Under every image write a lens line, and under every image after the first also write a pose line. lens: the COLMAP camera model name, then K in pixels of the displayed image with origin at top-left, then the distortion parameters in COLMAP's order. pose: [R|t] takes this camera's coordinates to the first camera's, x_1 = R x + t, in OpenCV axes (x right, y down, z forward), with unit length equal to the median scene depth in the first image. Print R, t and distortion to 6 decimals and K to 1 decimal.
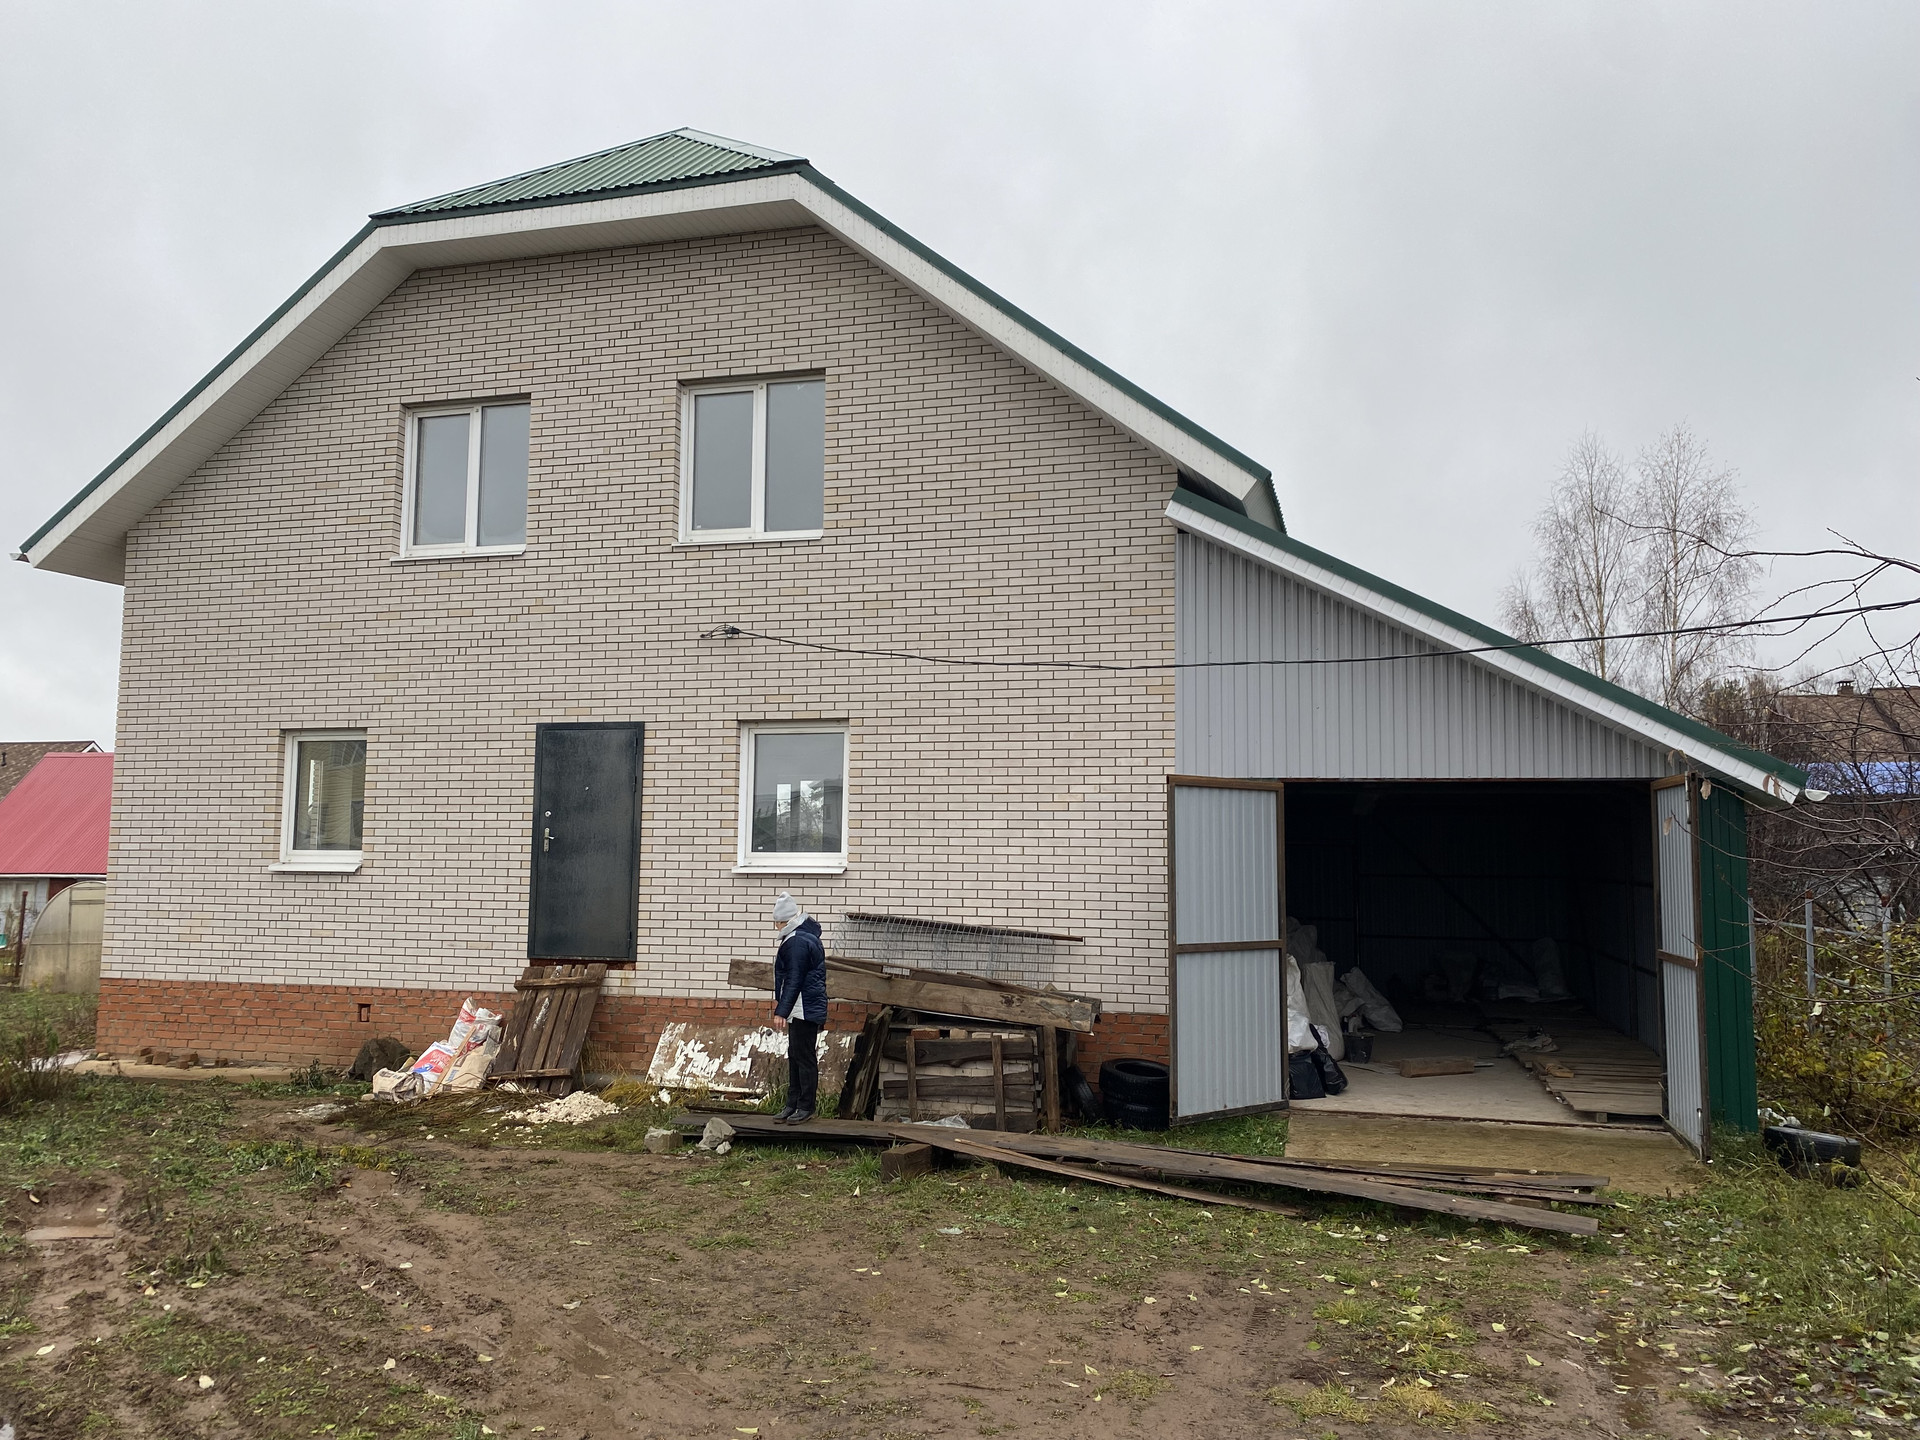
lens RADIAL K [[1474.0, 0, 956.3], [0, 1474.0, 687.3], [0, 0, 1]] dist [0.034767, -0.040241]
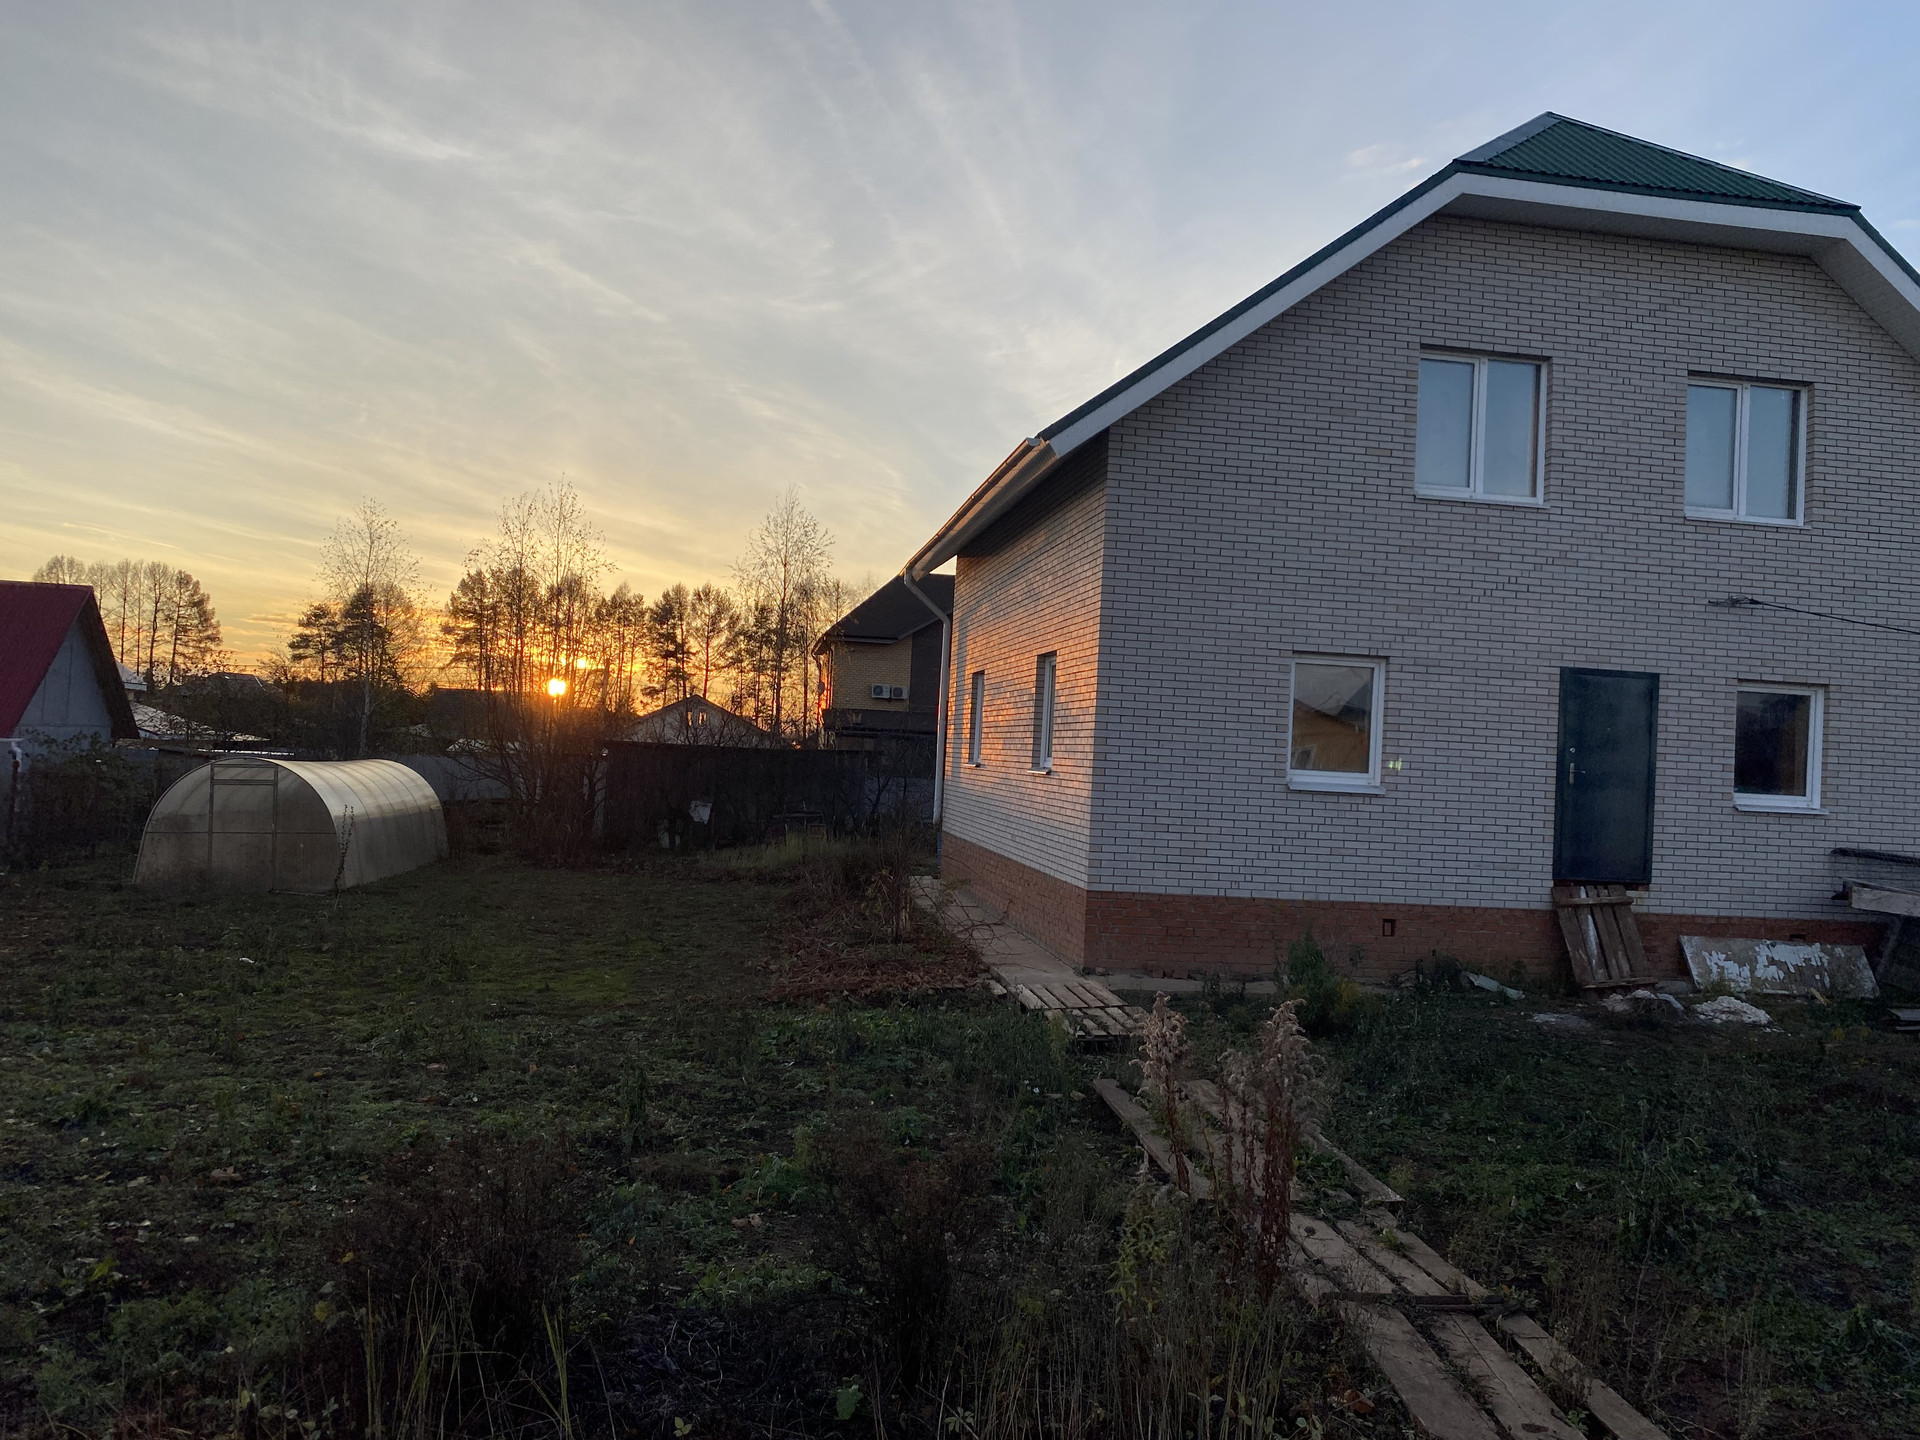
lens RADIAL K [[1474.0, 0, 967.8], [0, 1474.0, 678.5], [0, 0, 1]] dist [0.034767, -0.040241]
pose [[0.905768, 0.061635, 0.419267, -1.140062], [-0.091964, 0.994378, 0.052496, 0.015891], [-0.413674, -0.086107, 0.906344, 0.187519]]
